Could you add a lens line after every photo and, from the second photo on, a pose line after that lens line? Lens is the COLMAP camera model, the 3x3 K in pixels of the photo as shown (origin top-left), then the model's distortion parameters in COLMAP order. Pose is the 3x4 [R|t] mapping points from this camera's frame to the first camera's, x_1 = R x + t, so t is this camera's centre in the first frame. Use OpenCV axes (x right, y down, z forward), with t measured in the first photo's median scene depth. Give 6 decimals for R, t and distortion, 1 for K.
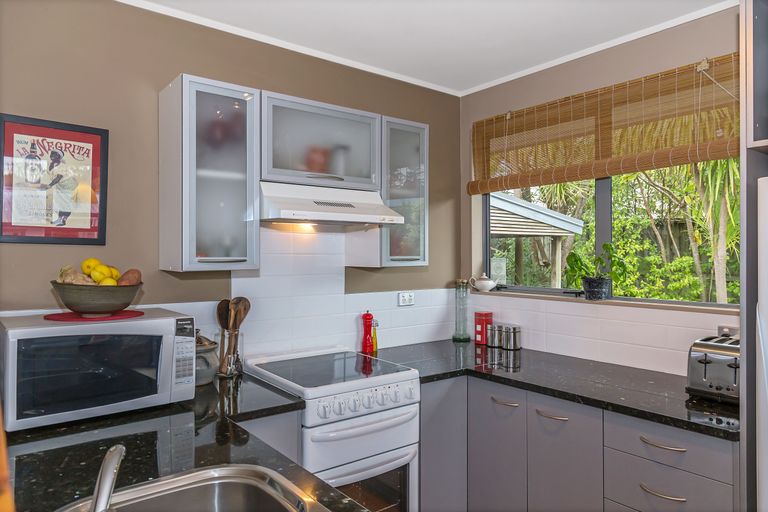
lens RADIAL K [[539.8, 0, 384.0], [0, 539.8, 256.0], [0, 0, 1]] dist [0.055972, 0.000752]
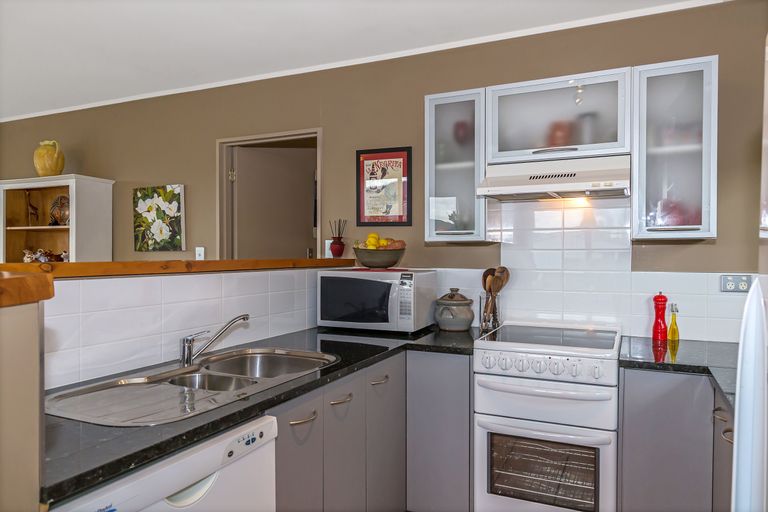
lens RADIAL K [[527.7, 0, 384.0], [0, 527.7, 256.0], [0, 0, 1]] dist [0.041065, 0.000283]
pose [[0.469707, 0.000867, -0.882822, 0.658877], [-0.004455, 0.999989, -0.001389, 0.059664], [0.882811, 0.004585, 0.469706, 0.256405]]
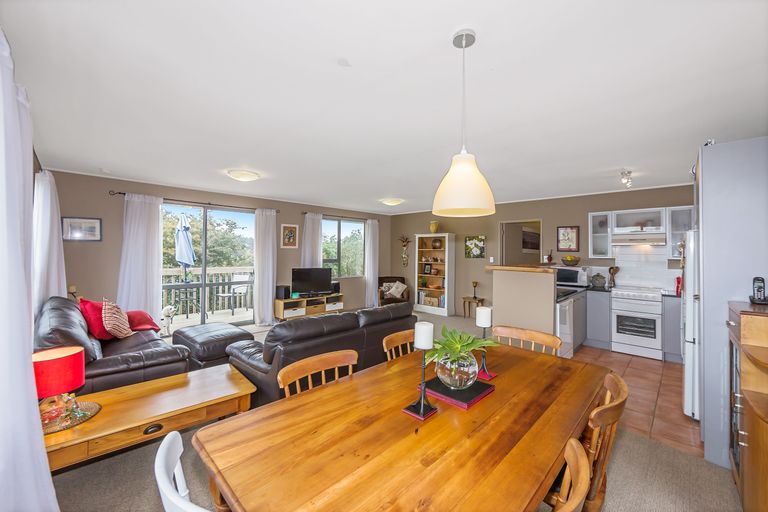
lens RADIAL K [[311.6, 0, 386.5], [0, 311.6, 245.1], [0, 0, 1]] dist [-0.000709, -0.000043]
pose [[0.163582, -0.019246, -0.986342, 1.599027], [-0.010399, 0.999720, -0.021232, -0.004093], [0.986475, 0.013730, 0.163337, -0.876128]]
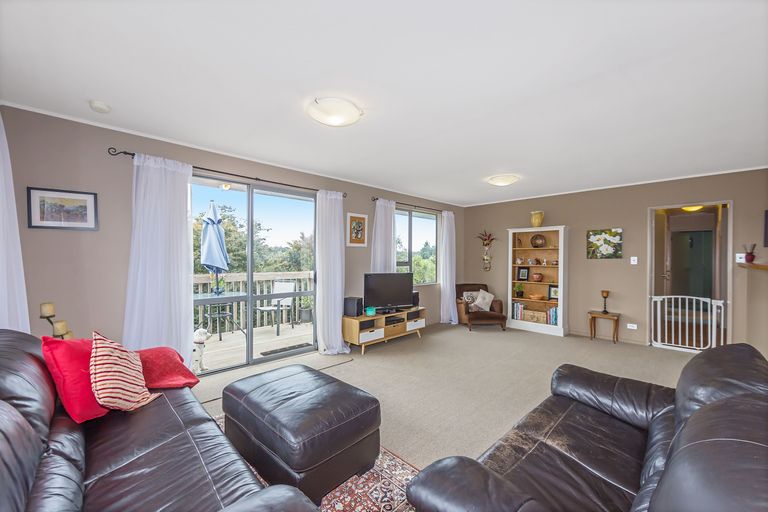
lens RADIAL K [[301.3, 0, 384.0], [0, 301.3, 256.0], [0, 0, 1]] dist [-0.000602, -0.000098]
pose [[0.148777, -0.005932, -0.988853, 0.695513], [-0.005297, 0.999963, -0.006795, 0.049637], [0.988857, 0.006248, 0.148740, -1.398659]]
